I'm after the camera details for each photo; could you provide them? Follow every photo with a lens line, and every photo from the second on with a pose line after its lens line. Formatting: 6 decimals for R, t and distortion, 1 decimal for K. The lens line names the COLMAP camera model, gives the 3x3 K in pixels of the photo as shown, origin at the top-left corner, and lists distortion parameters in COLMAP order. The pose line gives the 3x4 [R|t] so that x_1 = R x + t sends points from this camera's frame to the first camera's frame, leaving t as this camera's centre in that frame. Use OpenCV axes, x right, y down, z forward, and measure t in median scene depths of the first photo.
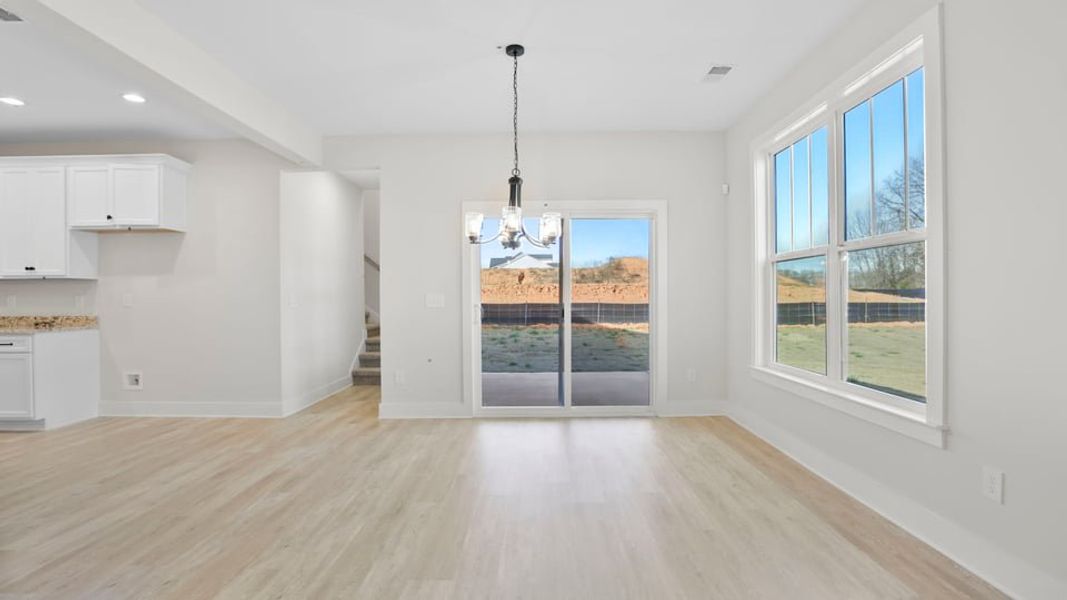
lens RADIAL K [[484.0, 0, 535.7], [0, 484.0, 304.9], [0, 0, 1]] dist [-0.027434, 0.000348]
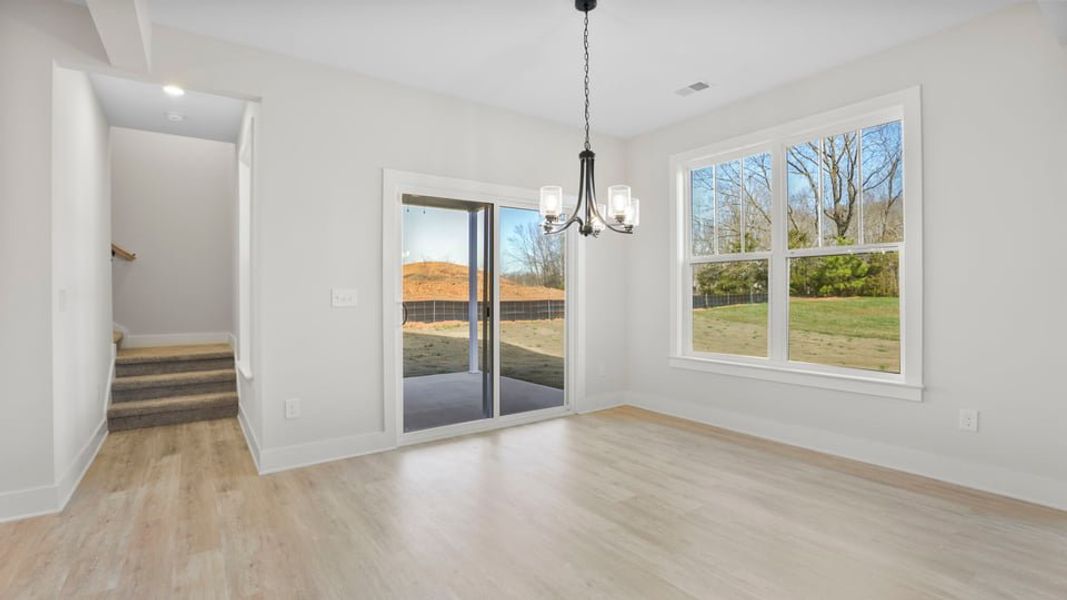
lens RADIAL K [[488.1, 0, 533.5], [0, 488.1, 300.0], [0, 0, 1]] dist [-0.028721, 0.000242]
pose [[0.808004, -0.003505, 0.589166, -0.397725], [0.007538, 0.999962, -0.004389, -0.000112], [-0.589128, 0.007988, 0.808000, 0.232940]]
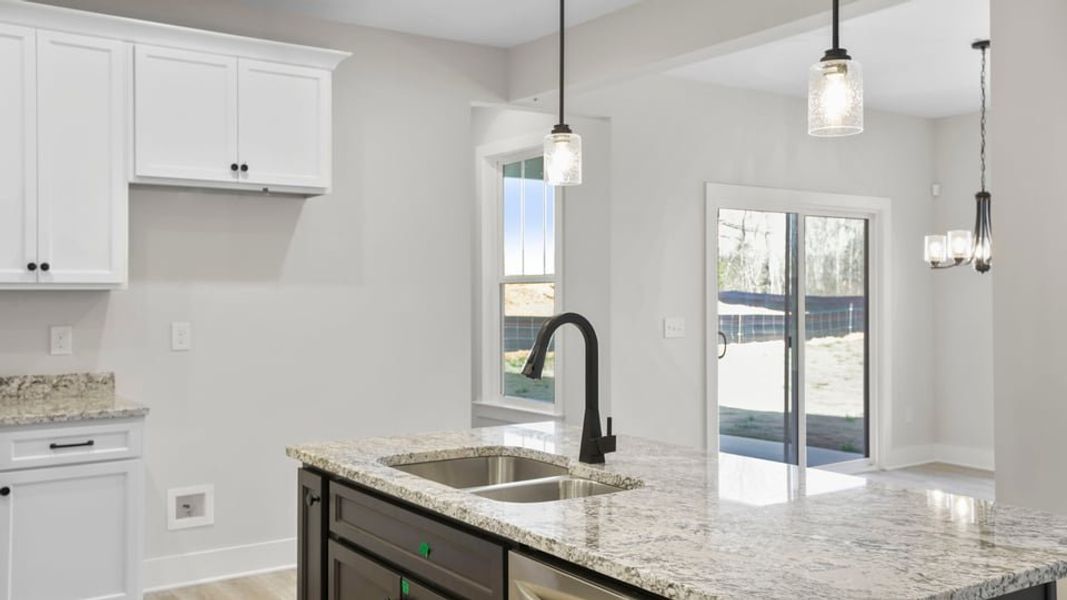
lens RADIAL K [[976.3, 0, 553.3], [0, 976.3, 311.5], [0, 0, 1]] dist [0.059214, 0.005969]
pose [[0.813042, -0.003478, 0.582195, -1.103545], [0.004570, 0.999989, -0.000408, -0.031072], [-0.582188, 0.002992, 0.813049, -0.006161]]
